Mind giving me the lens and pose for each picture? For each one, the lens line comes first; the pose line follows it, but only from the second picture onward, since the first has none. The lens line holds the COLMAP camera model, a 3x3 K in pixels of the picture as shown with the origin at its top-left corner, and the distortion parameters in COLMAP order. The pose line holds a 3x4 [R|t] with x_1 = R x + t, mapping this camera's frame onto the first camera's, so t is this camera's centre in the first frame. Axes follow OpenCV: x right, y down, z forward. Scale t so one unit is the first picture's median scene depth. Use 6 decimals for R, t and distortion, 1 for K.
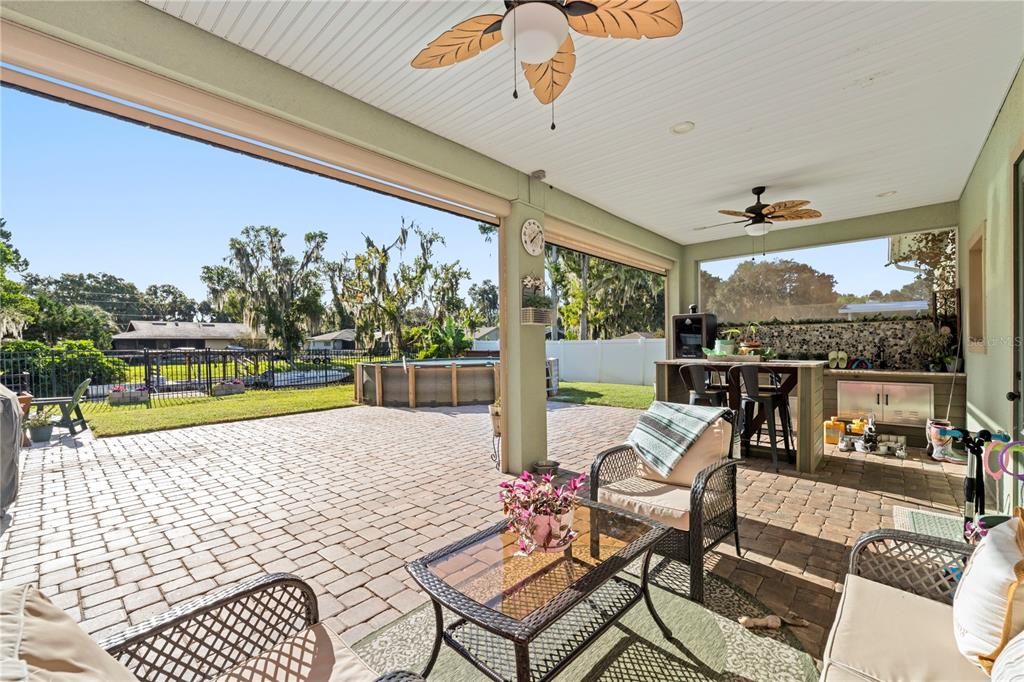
lens RADIAL K [[423.9, 0, 511.9], [0, 423.9, 345.6], [0, 0, 1]] dist [-0.002547, 0.004216]
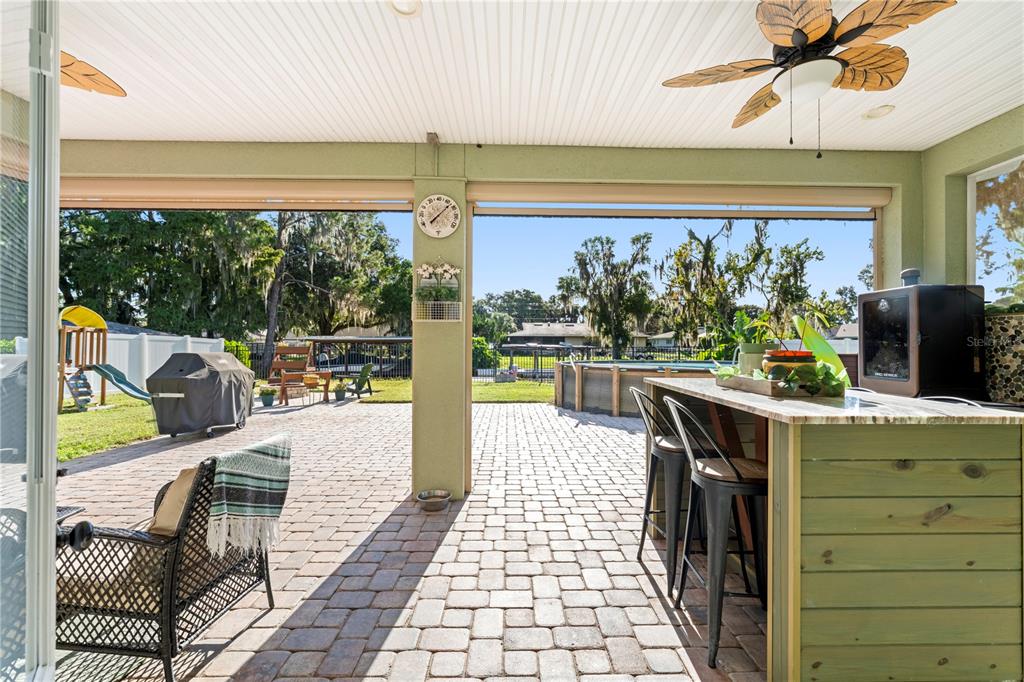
lens RADIAL K [[426.3, 0, 513.9], [0, 426.3, 339.6], [0, 0, 1]] dist [-0.000532, -0.000011]
pose [[0.687006, 0.007822, -0.726610, 0.083771], [-0.014188, 0.999896, -0.002650, -0.001648], [0.726514, 0.012129, 0.687045, 0.059833]]
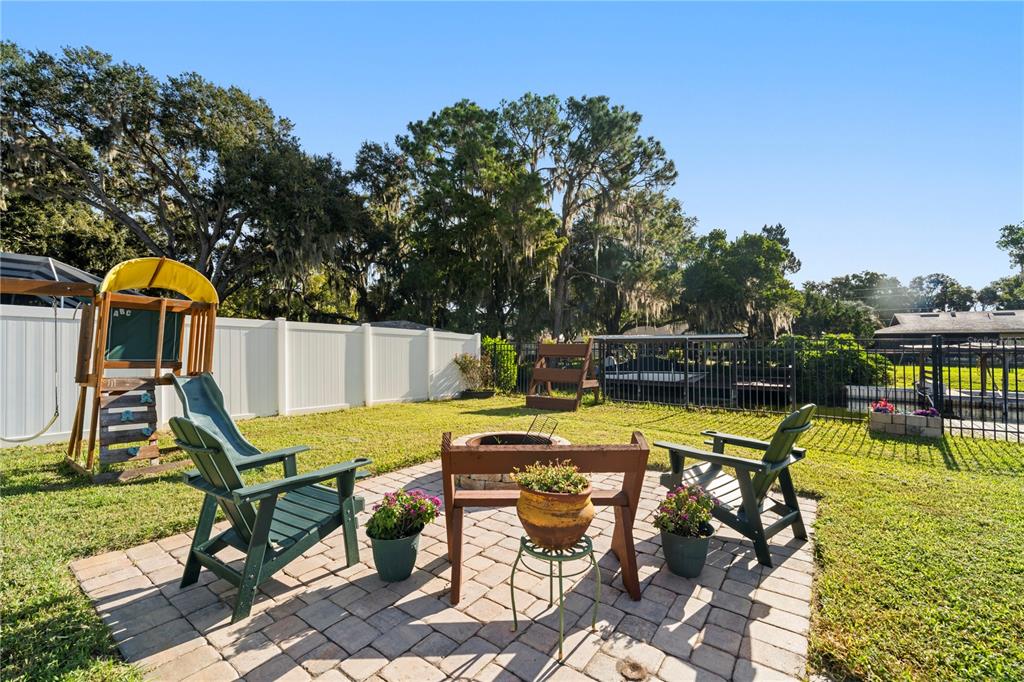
lens RADIAL K [[423.9, 0, 511.9], [0, 423.9, 345.6], [0, 0, 1]] dist [-0.002547, 0.004216]
pose [[0.108767, 0.011226, -0.994004, -0.125642], [-0.007210, 0.999919, 0.010503, 0.005565], [0.994041, 0.006024, 0.108839, 0.132885]]
